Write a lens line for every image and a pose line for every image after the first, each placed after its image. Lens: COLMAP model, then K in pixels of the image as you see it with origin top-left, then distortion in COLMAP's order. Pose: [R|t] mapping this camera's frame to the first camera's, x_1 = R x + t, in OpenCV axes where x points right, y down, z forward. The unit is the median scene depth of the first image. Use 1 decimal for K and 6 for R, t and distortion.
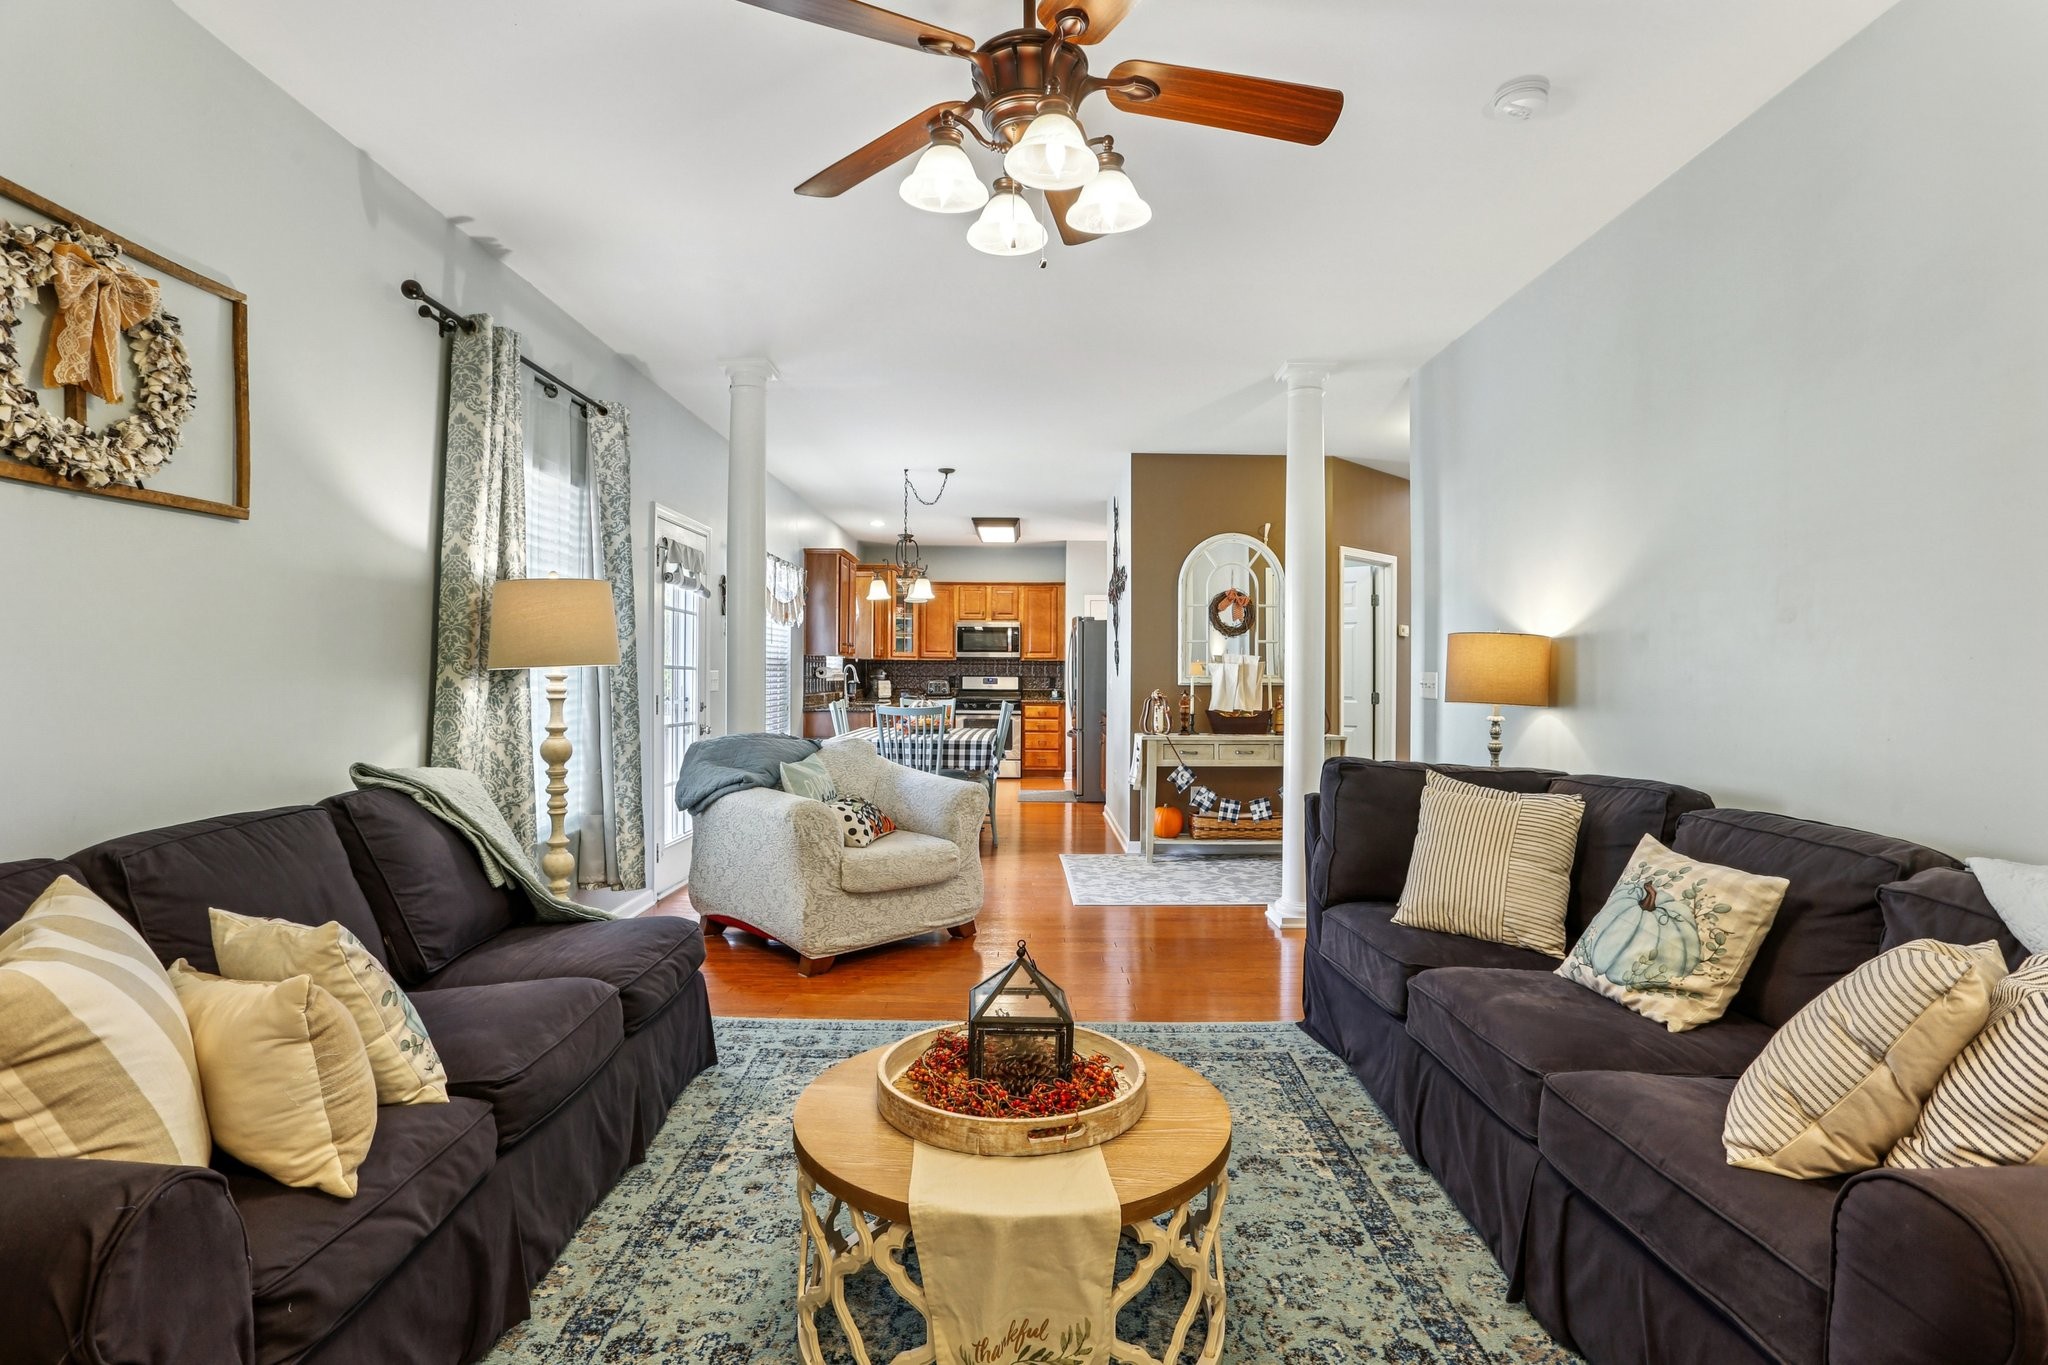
lens RADIAL K [[1044.0, 0, 1023.7], [0, 1044.0, 681.7], [0, 0, 1]] dist [-0.046344, 0.012524]
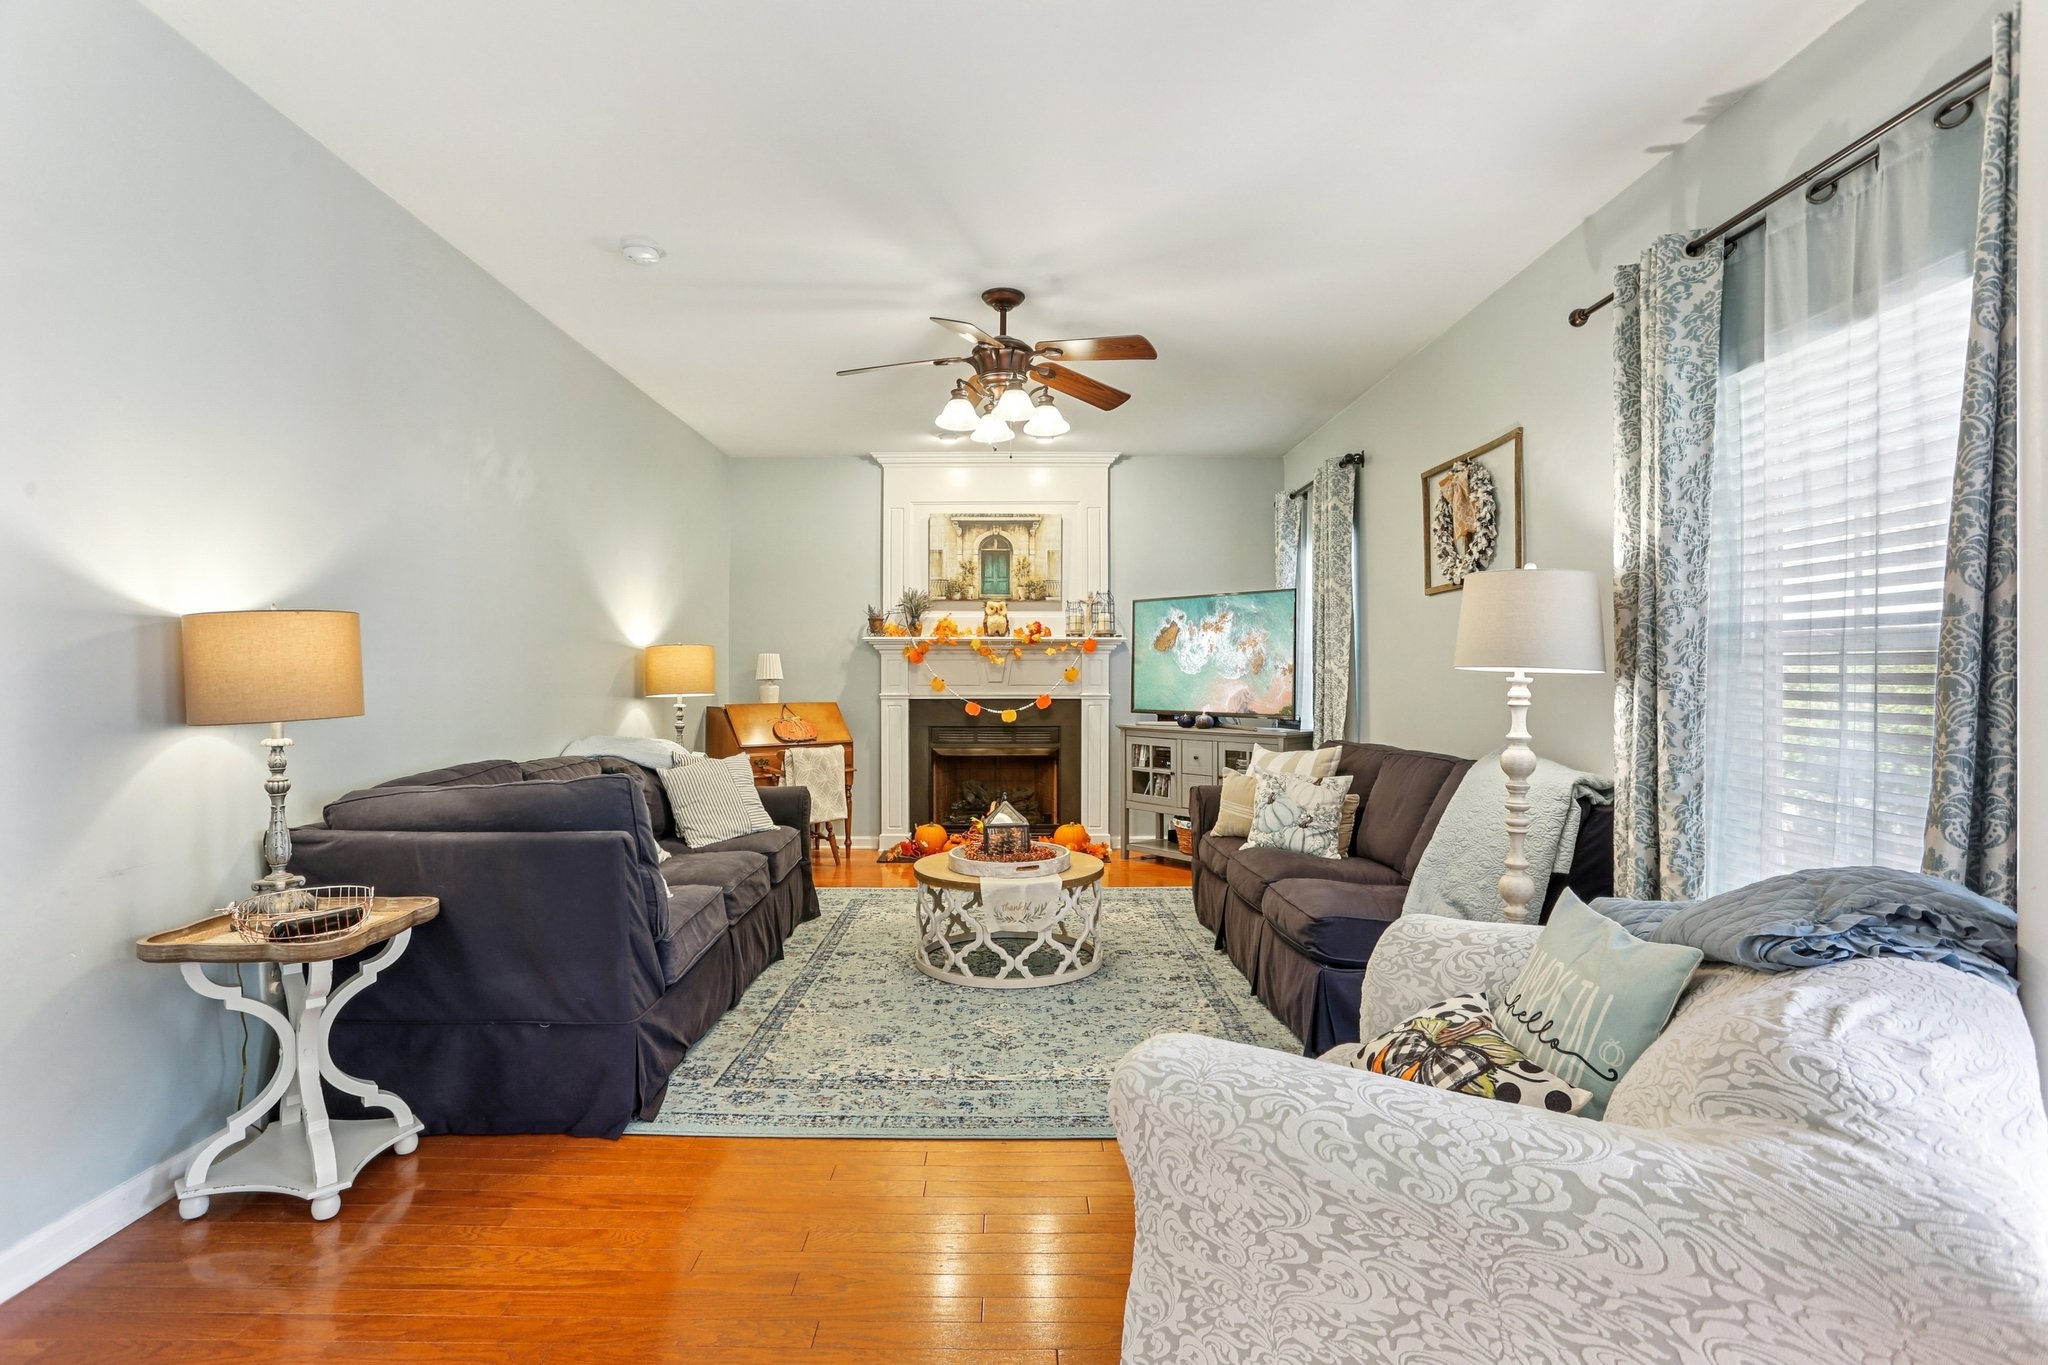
lens RADIAL K [[1044.0, 0, 1020.3], [0, 1044.0, 678.3], [0, 0, 1]] dist [-0.046344, 0.012524]
pose [[-0.999947, -0.005206, -0.008901, -0.004173], [-0.005334, 0.999882, 0.014417, -0.011410], [0.008824, 0.014464, -0.999856, 1.137734]]
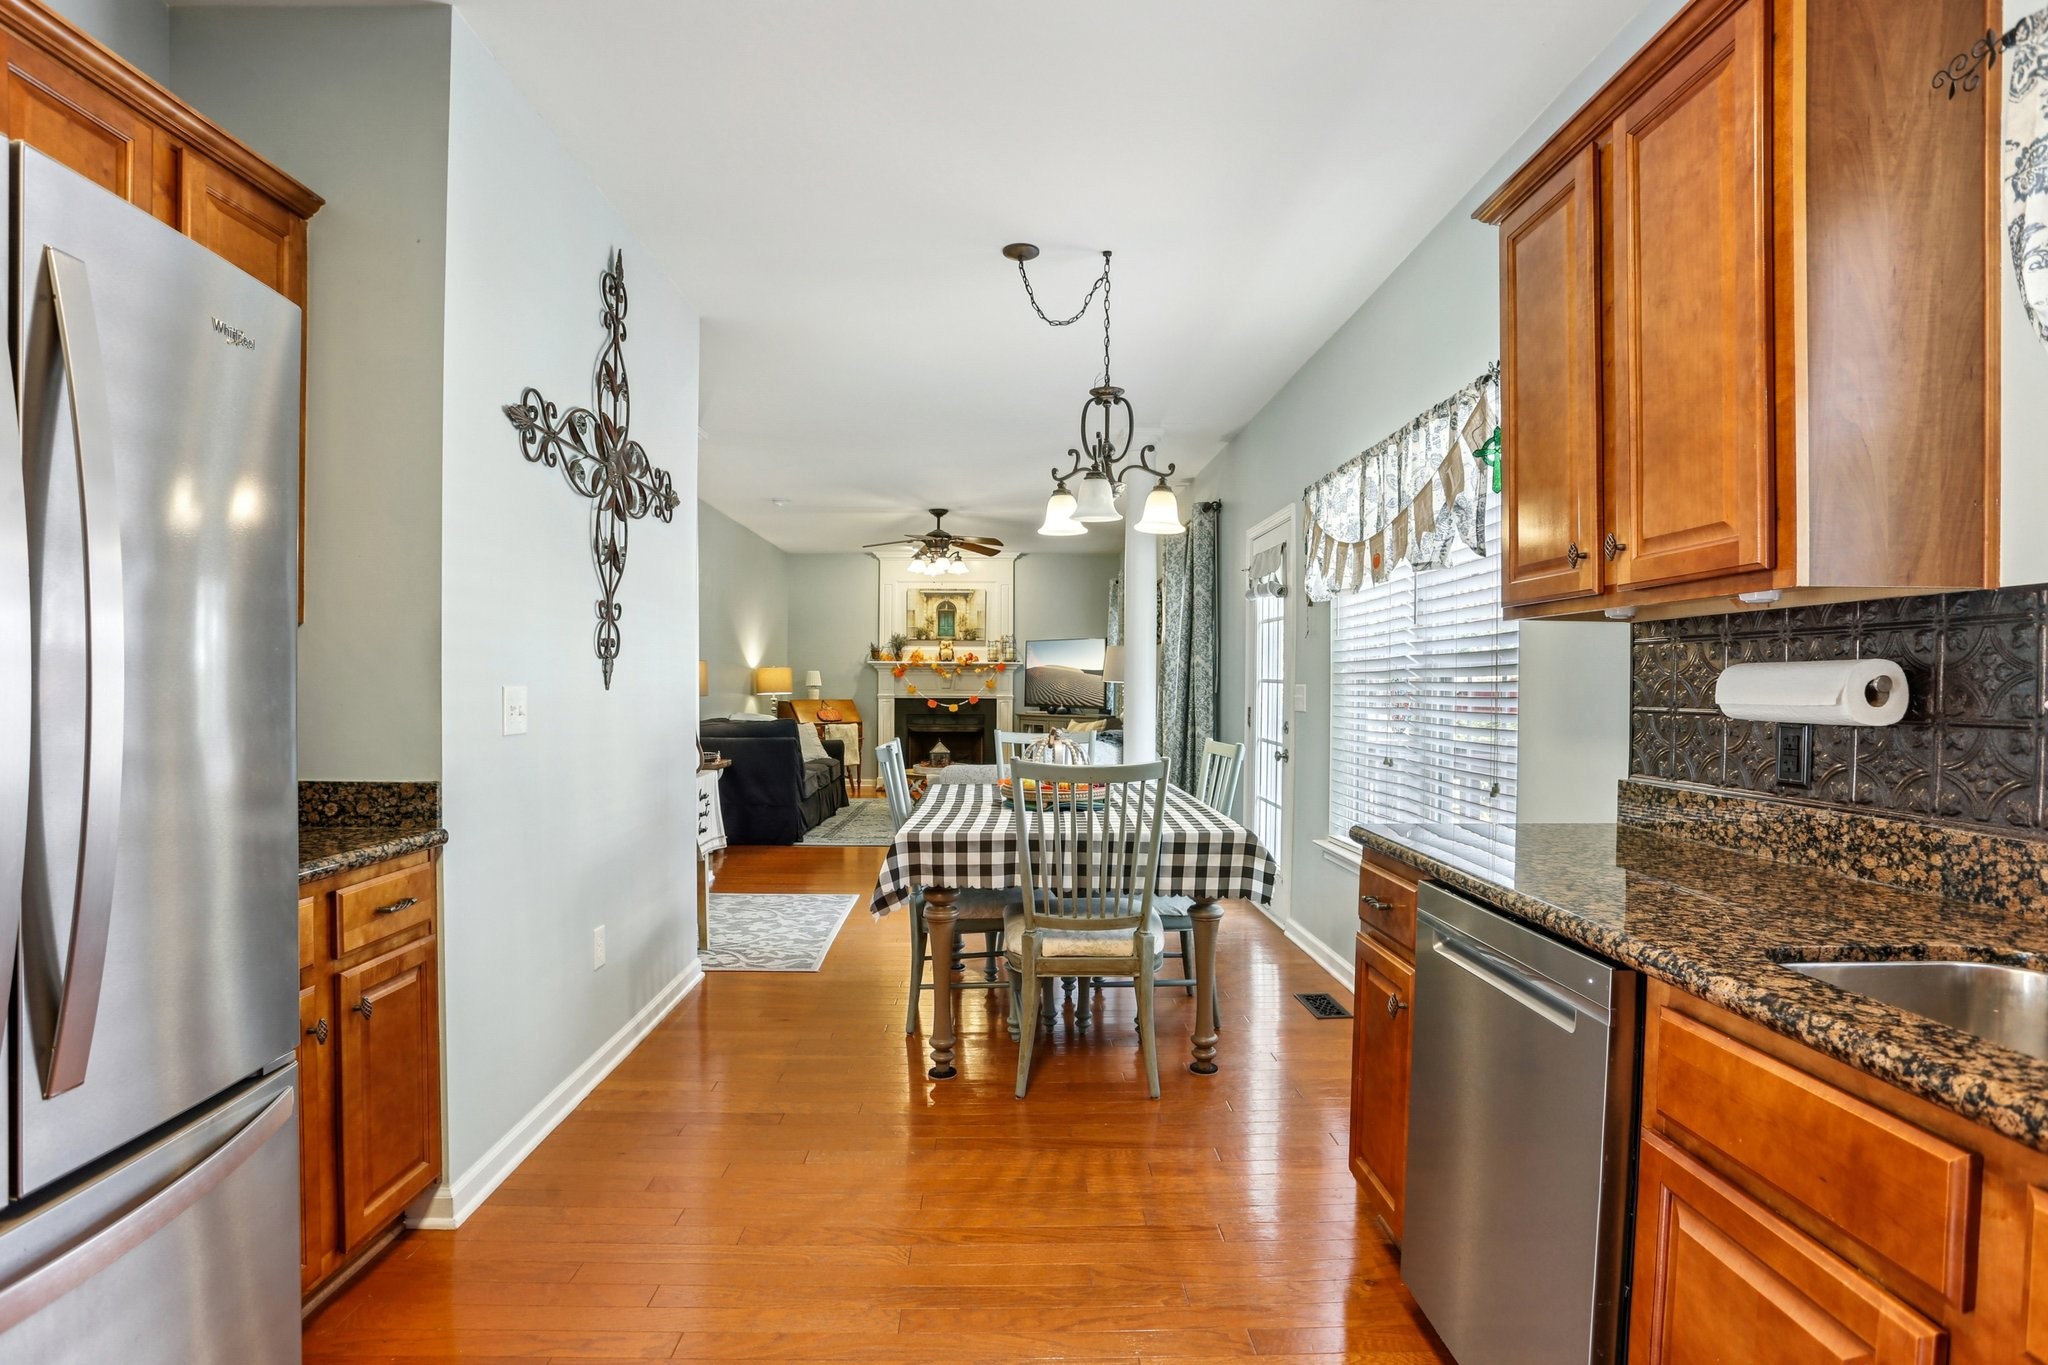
lens RADIAL K [[1044.0, 0, 1030.4], [0, 1044.0, 694.3], [0, 0, 1]] dist [-0.046344, 0.012524]
pose [[-0.999378, -0.010950, -0.033515, -0.082090], [-0.011563, 0.999769, 0.018127, -0.016682], [0.033309, 0.018503, -0.999274, 1.968289]]
